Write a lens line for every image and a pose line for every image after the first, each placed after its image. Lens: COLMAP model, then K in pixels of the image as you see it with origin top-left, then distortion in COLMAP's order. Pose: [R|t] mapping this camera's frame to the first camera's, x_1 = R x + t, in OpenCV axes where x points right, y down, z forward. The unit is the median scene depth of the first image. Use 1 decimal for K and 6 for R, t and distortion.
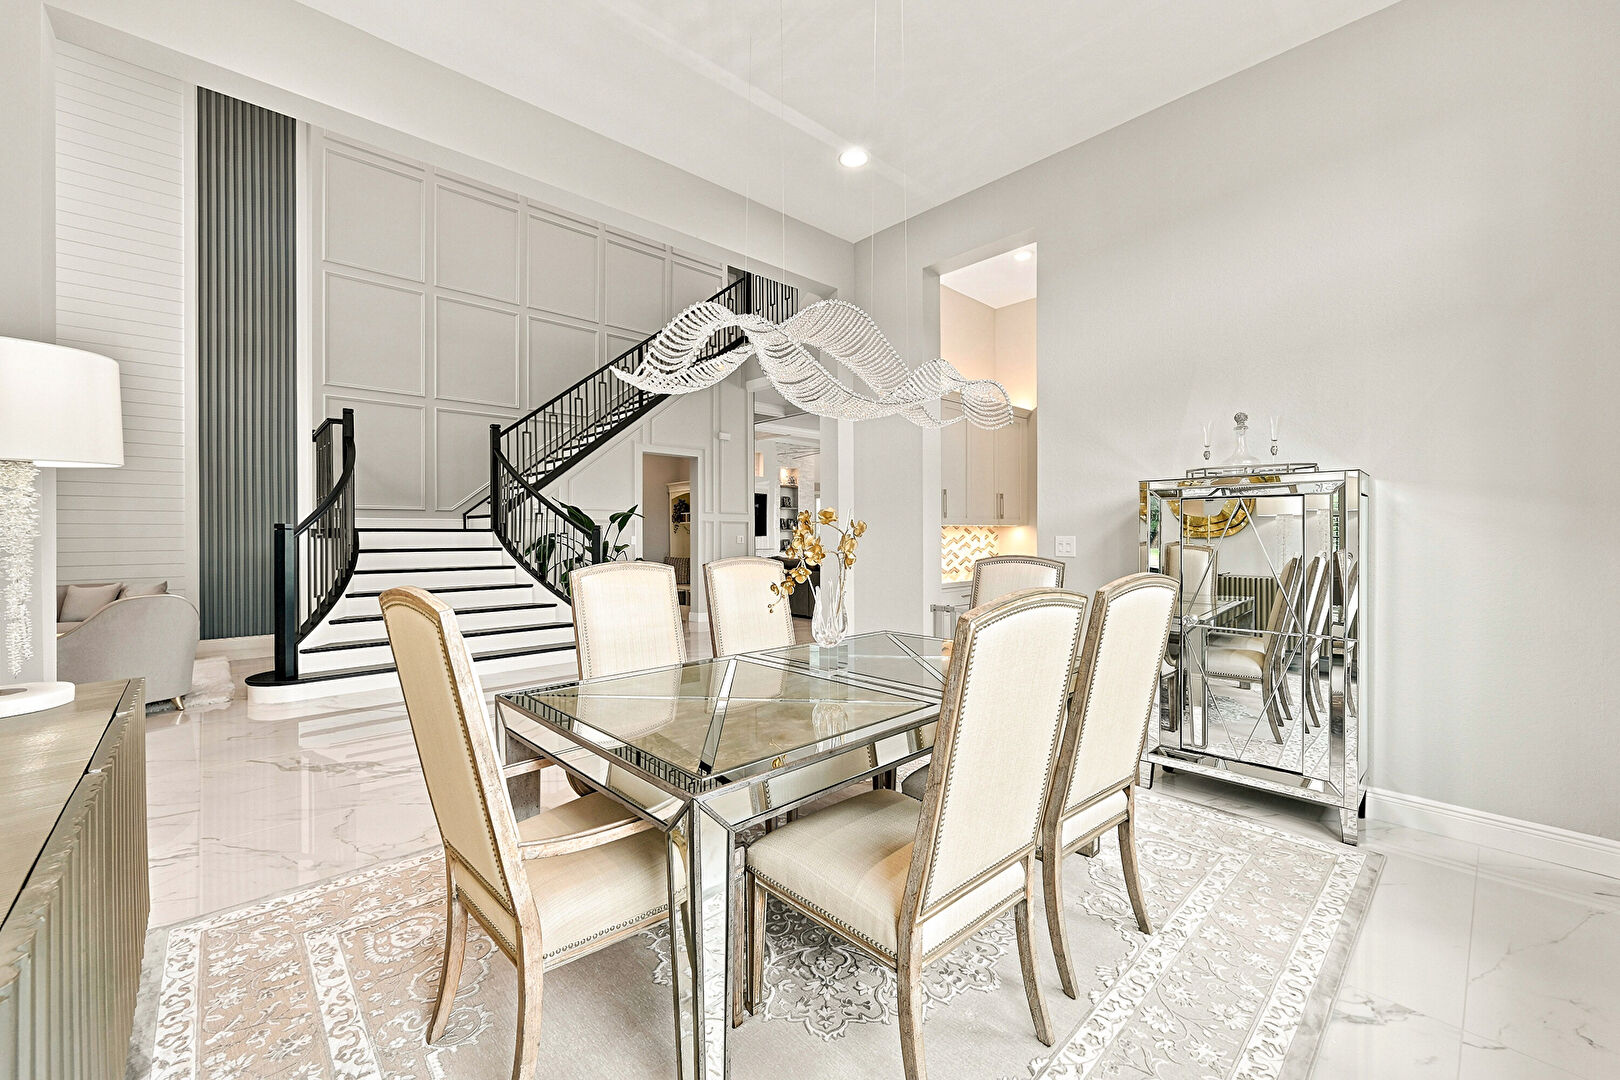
lens RADIAL K [[647.9, 0, 807.4], [0, 647.9, 534.7], [0, 0, 1]] dist [-0.000753, -0.000449]
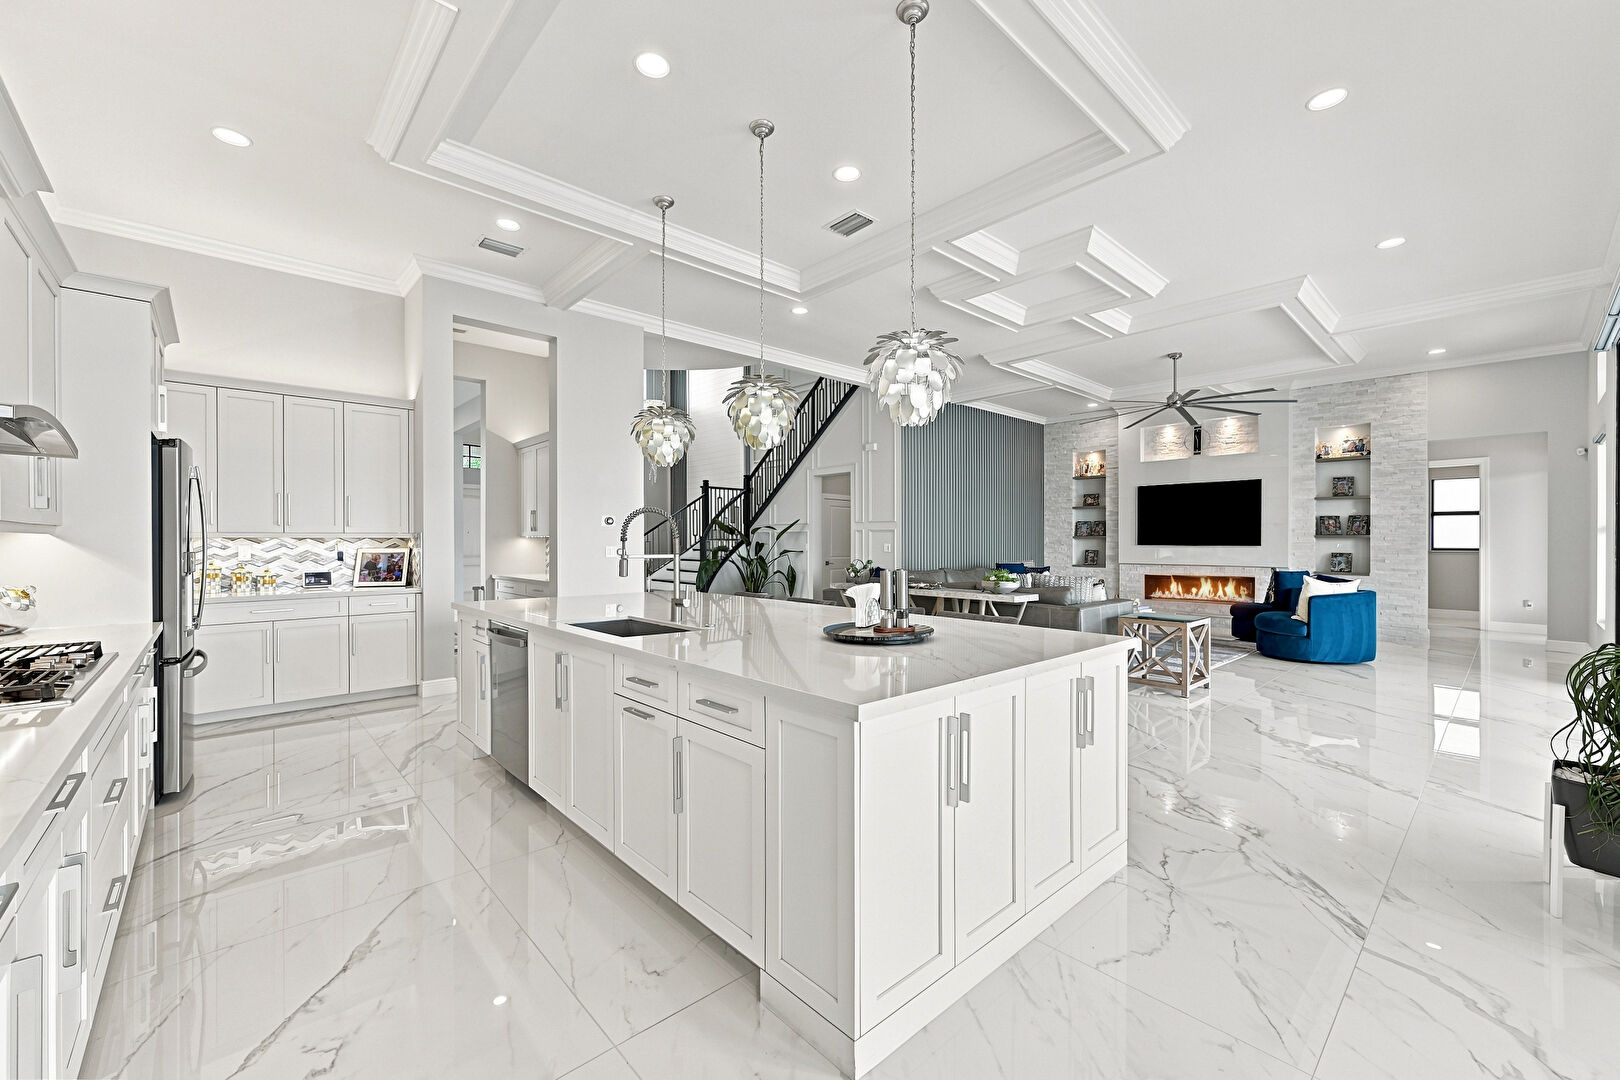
lens RADIAL K [[647.9, 0, 808.1], [0, 647.9, 542.6], [0, 0, 1]] dist [-0.000753, -0.000449]
pose [[-0.010239, 0.004319, -0.999938, 0.354959], [-0.000924, 0.999990, 0.004329, -0.002504], [0.999947, 0.000969, -0.010235, 0.362464]]
